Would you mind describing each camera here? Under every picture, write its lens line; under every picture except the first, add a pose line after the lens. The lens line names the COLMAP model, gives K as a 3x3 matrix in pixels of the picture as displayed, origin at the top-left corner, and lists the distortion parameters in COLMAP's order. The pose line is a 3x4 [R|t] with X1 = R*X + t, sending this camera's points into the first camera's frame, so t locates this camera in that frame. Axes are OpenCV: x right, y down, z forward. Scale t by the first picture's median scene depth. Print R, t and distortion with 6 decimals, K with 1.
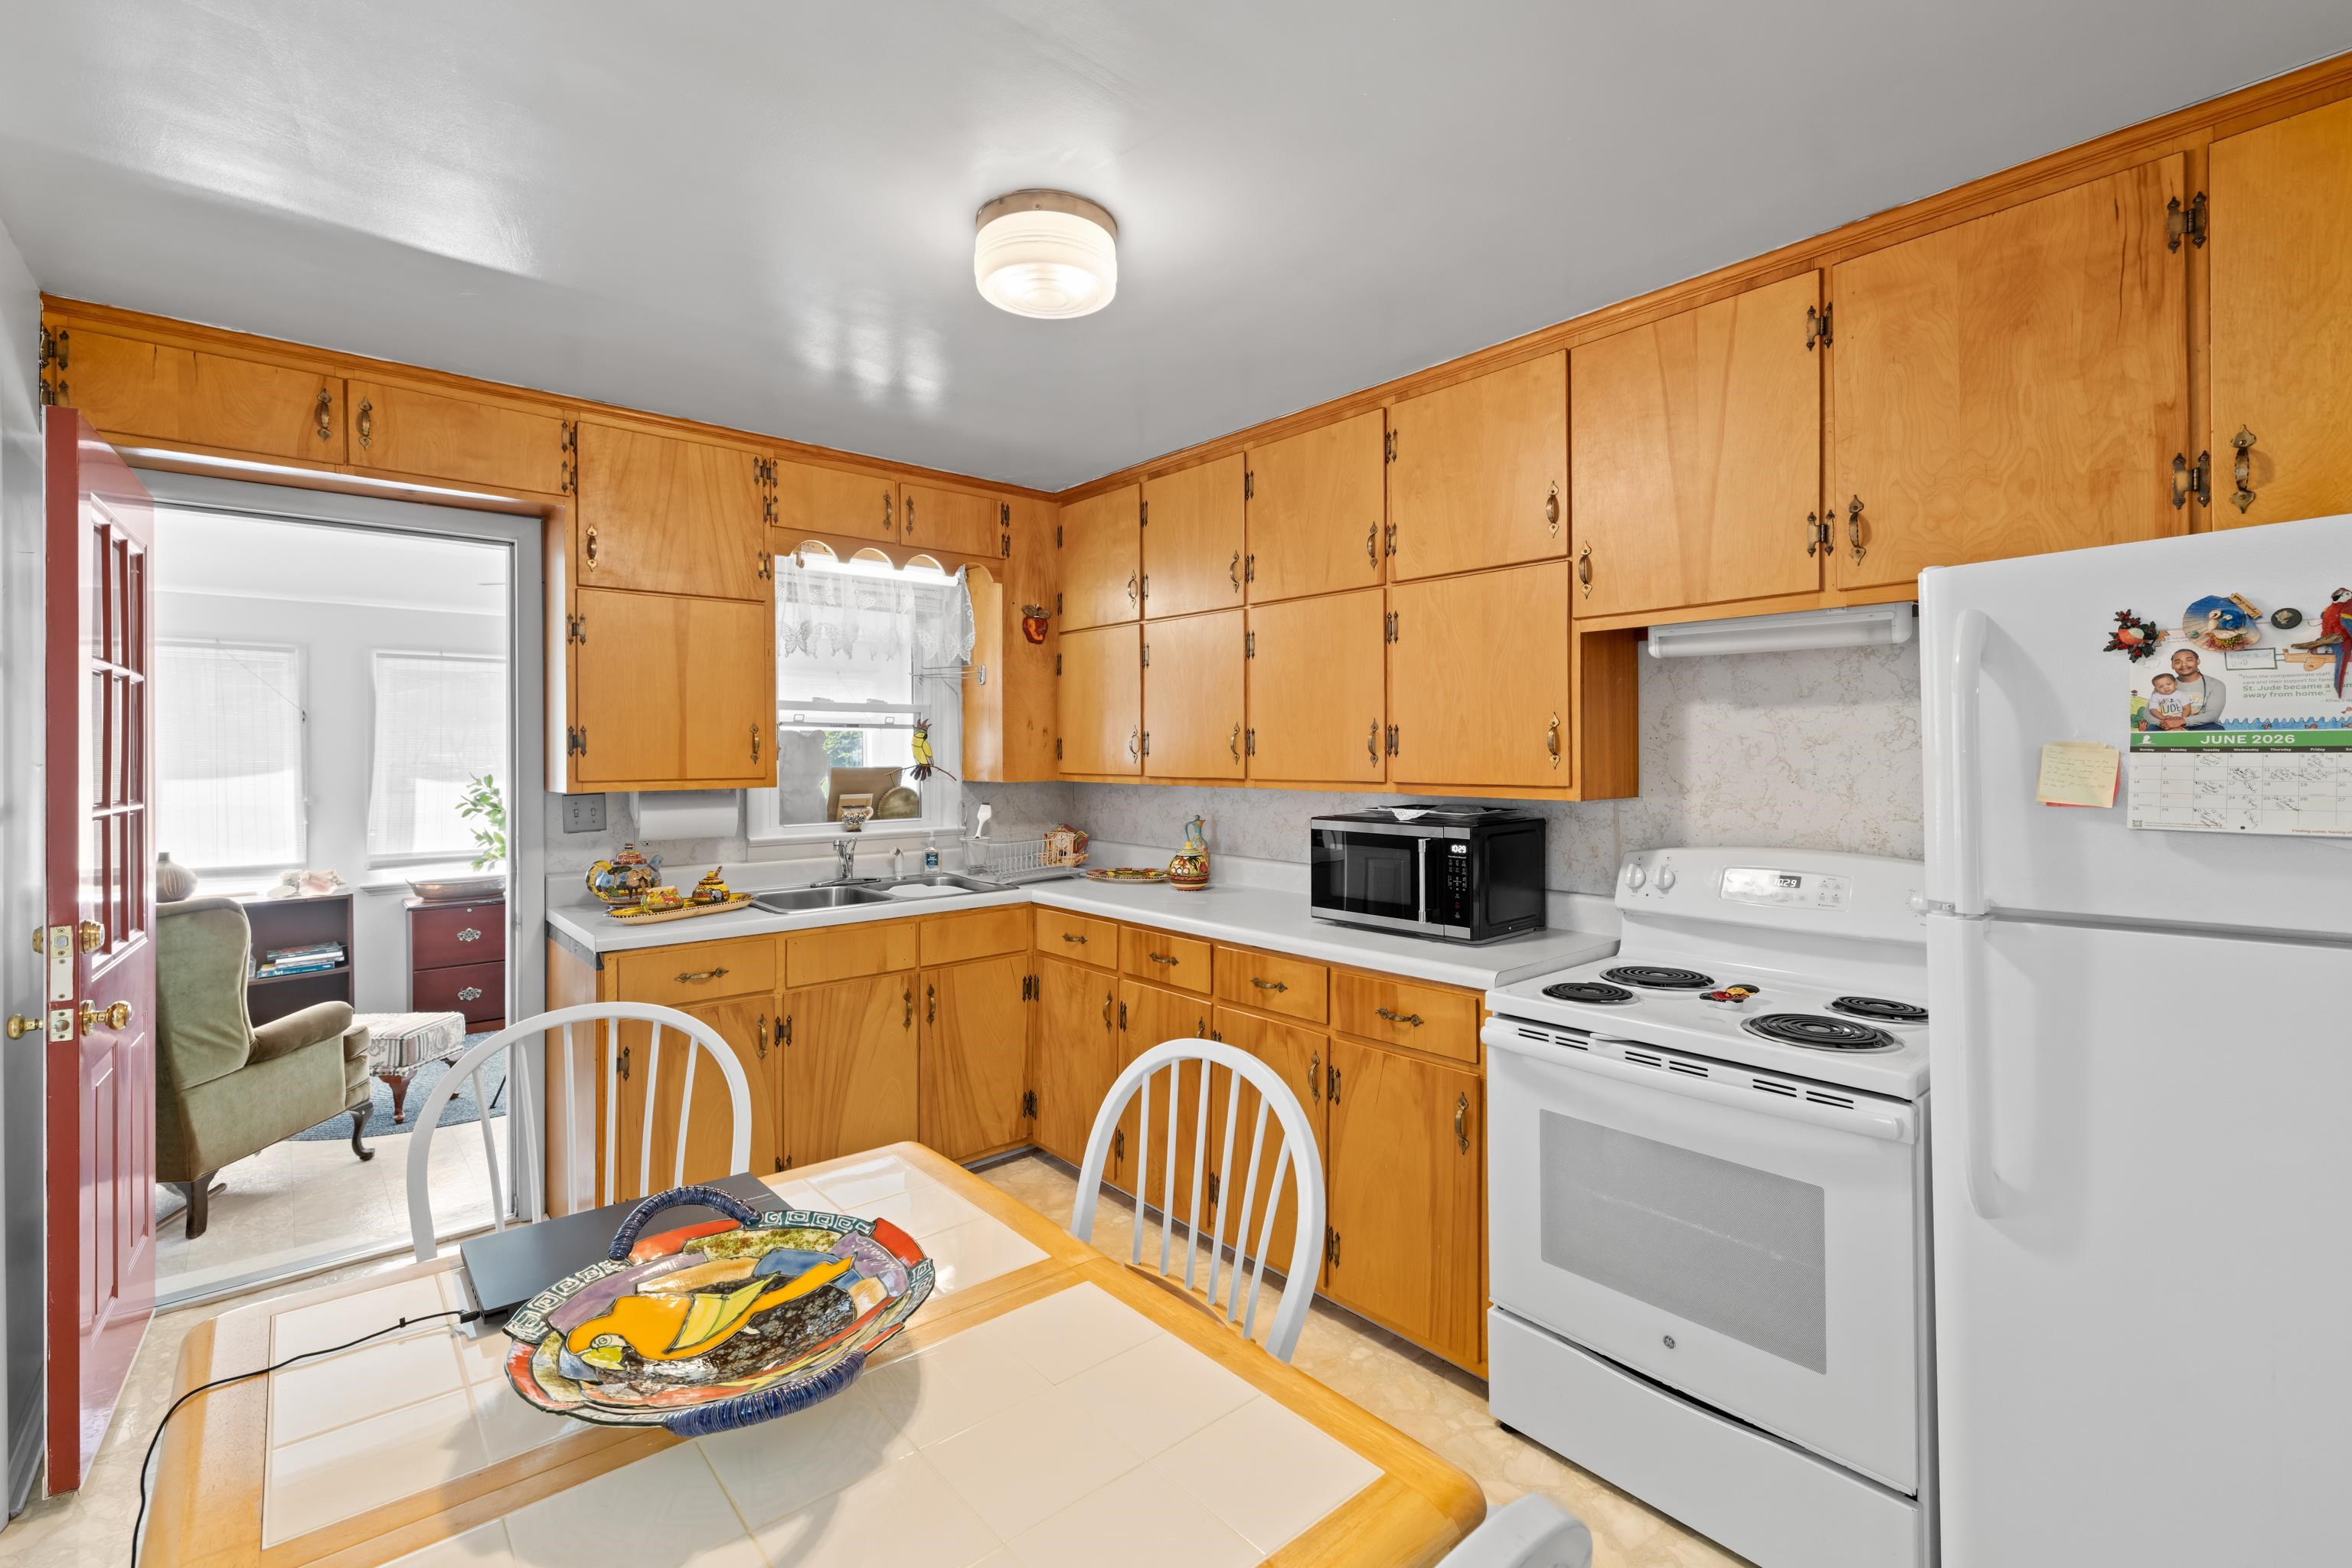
lens RADIAL K [[1015.5, 0, 1181.8], [0, 1015.5, 756.0], [0, 0, 1]] dist [-0.000163, 0.000061]
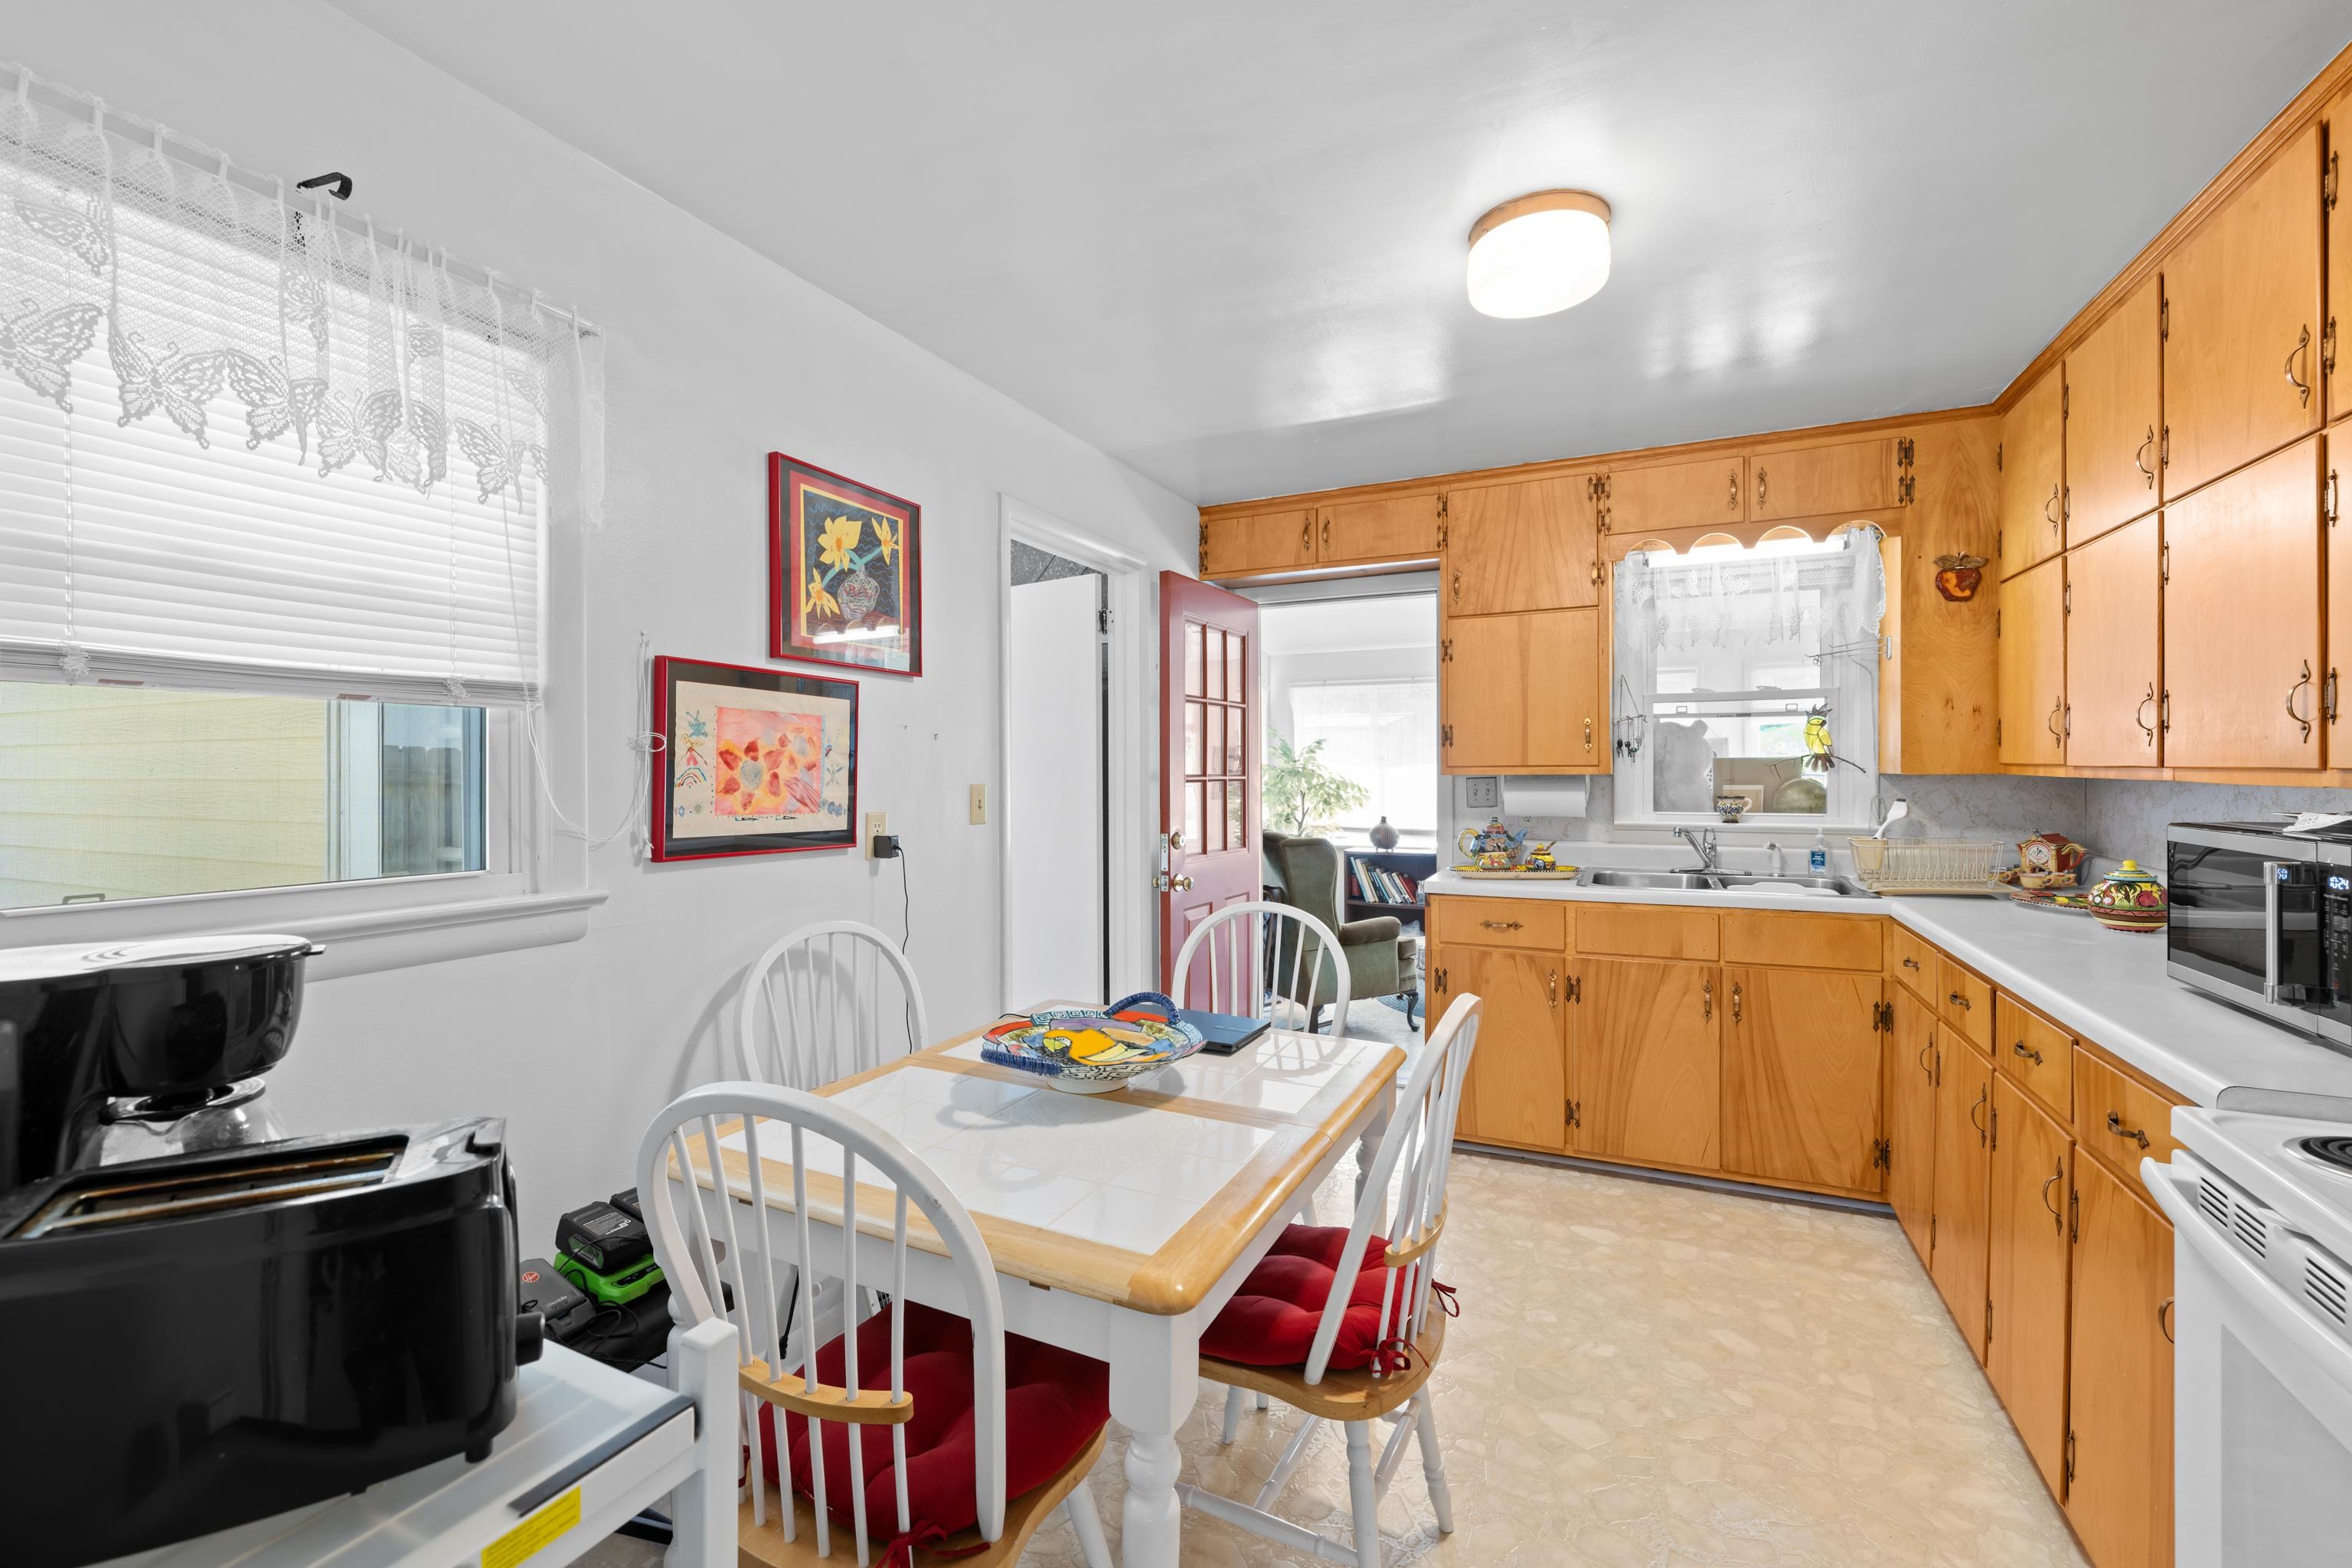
lens RADIAL K [[994.3, 0, 1178.4], [0, 994.3, 775.2], [0, 0, 1]] dist [0.002184, 0.000314]
pose [[0.397933, 0.009758, -0.917362, 0.439677], [0.002957, 0.999925, 0.011919, 0.019803], [0.917410, -0.007455, 0.397874, 0.162753]]
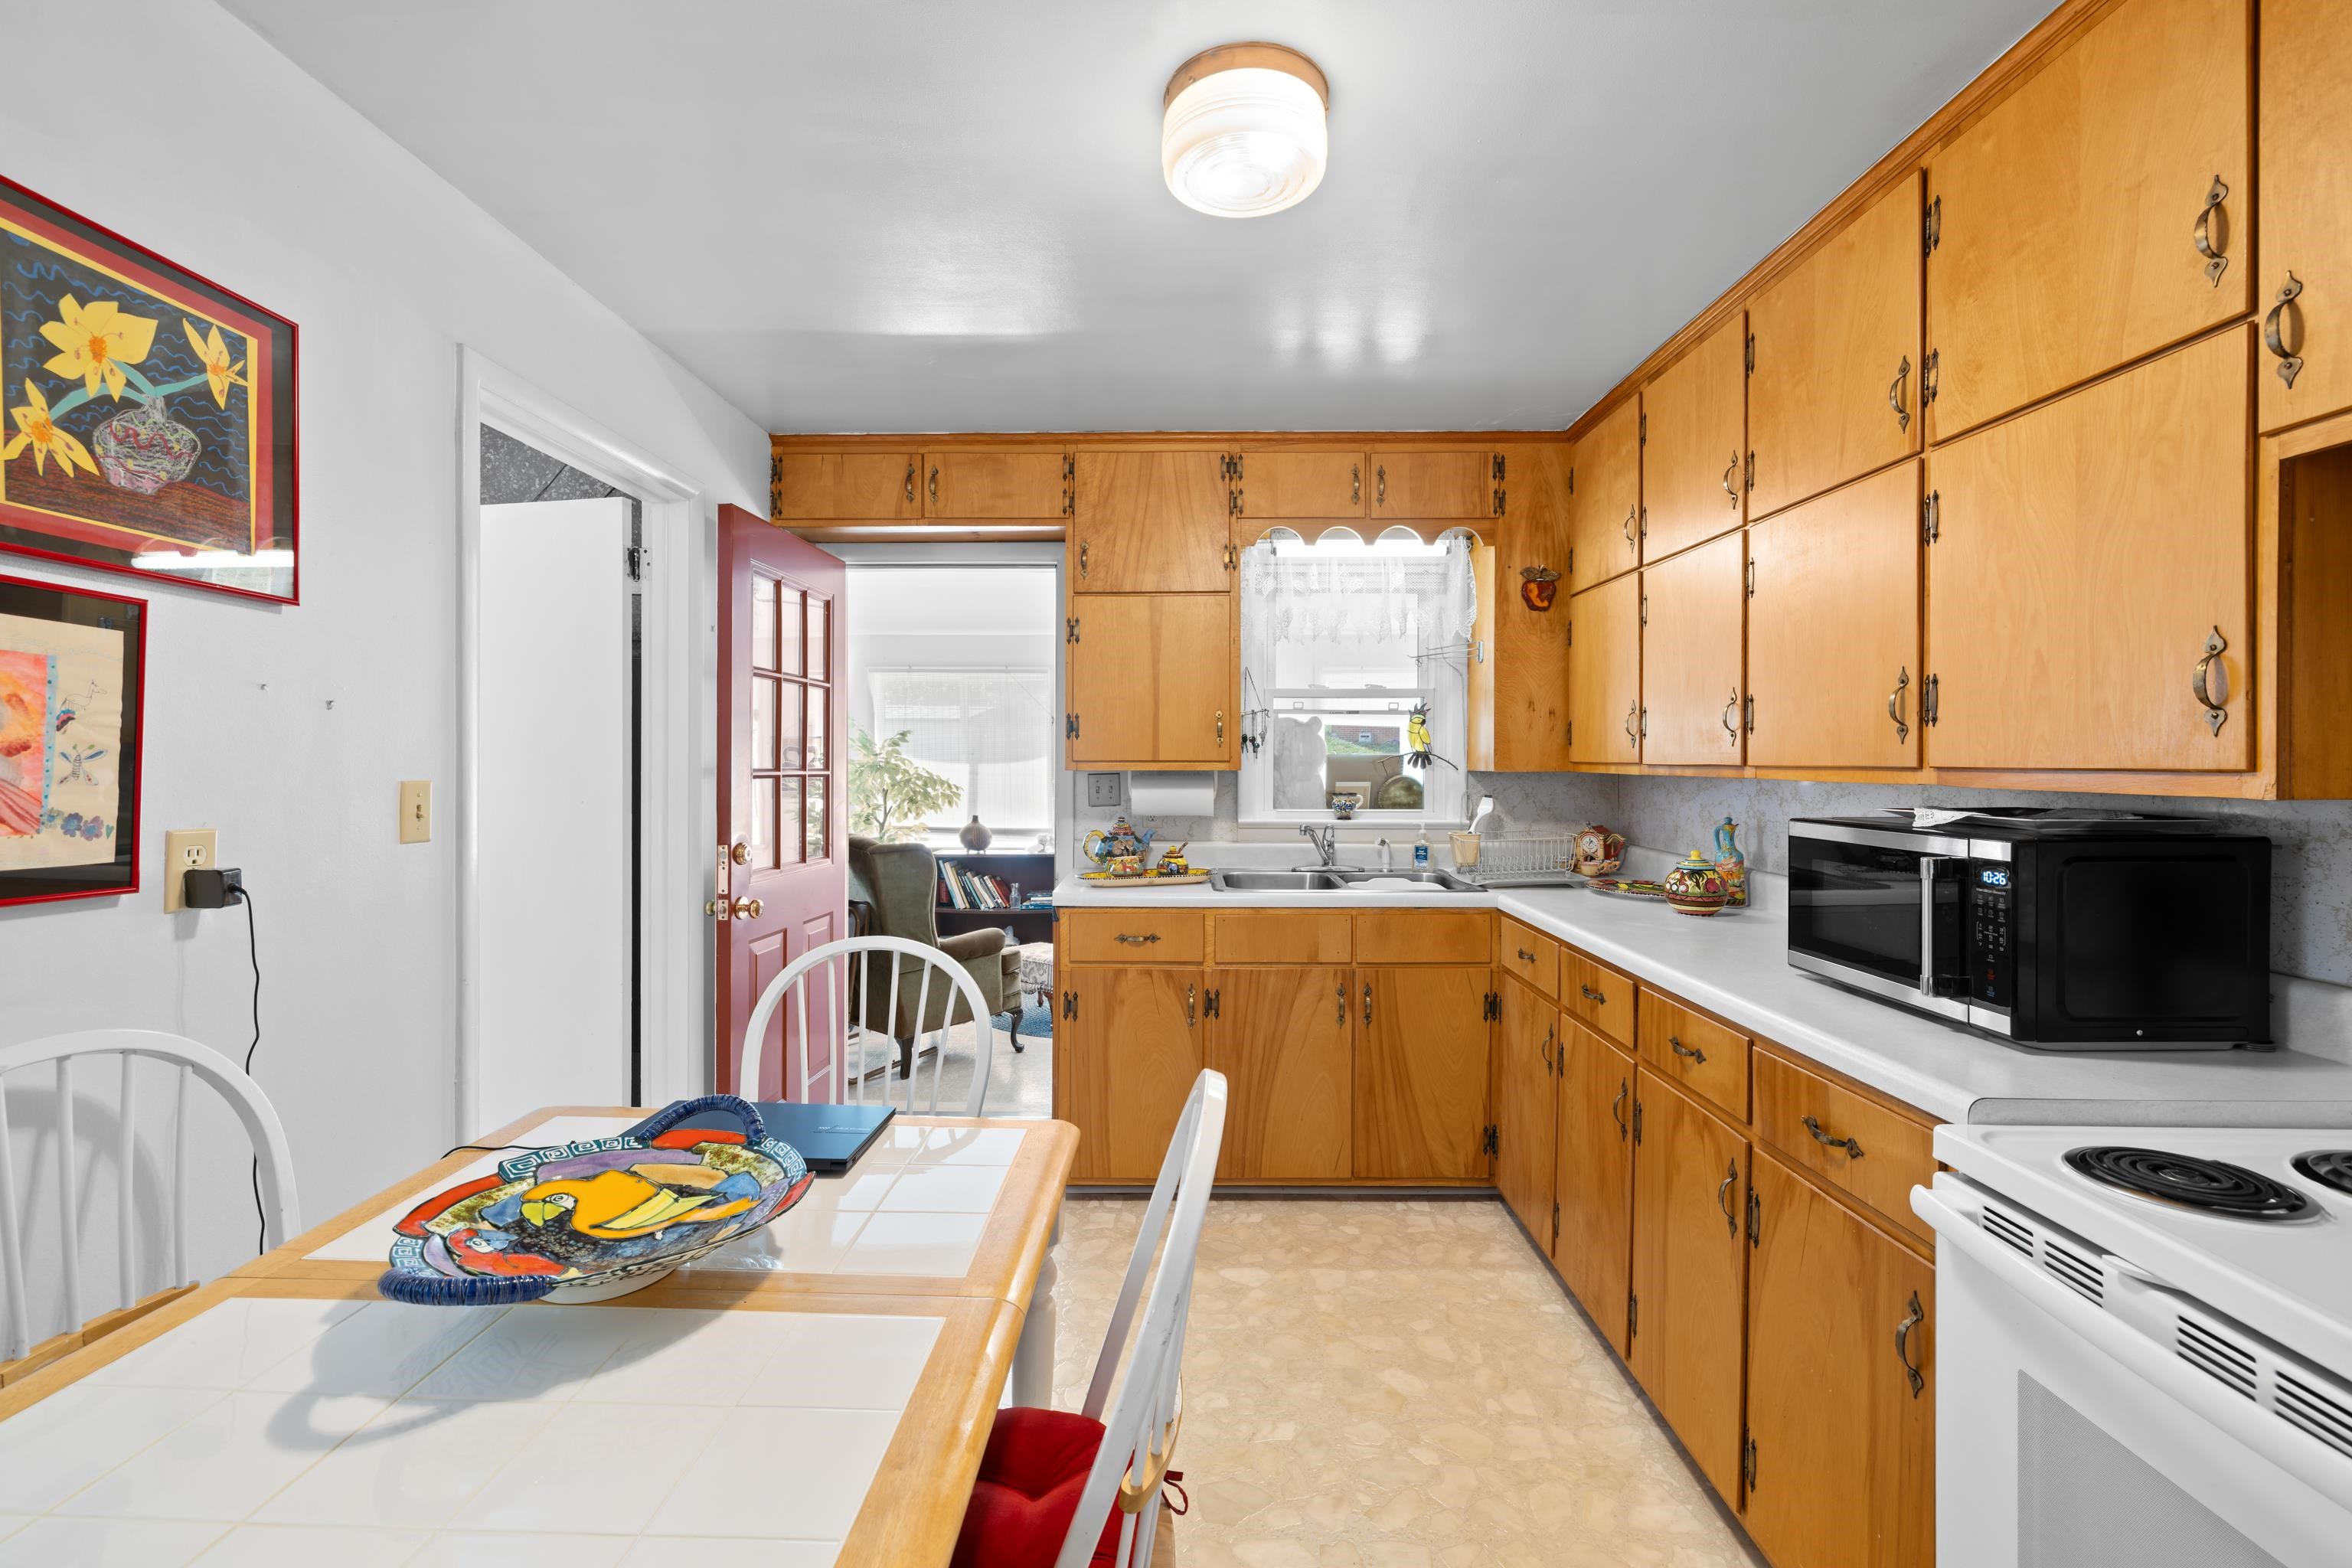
lens RADIAL K [[996.7, 0, 1176.5], [0, 996.7, 767.6], [0, 0, 1]] dist [0.000839, 0.000160]
pose [[0.741711, 0.009782, -0.670649, 0.258909], [-0.006287, 0.999951, 0.007632, 0.022962], [0.670691, -0.001444, 0.741736, 0.222219]]
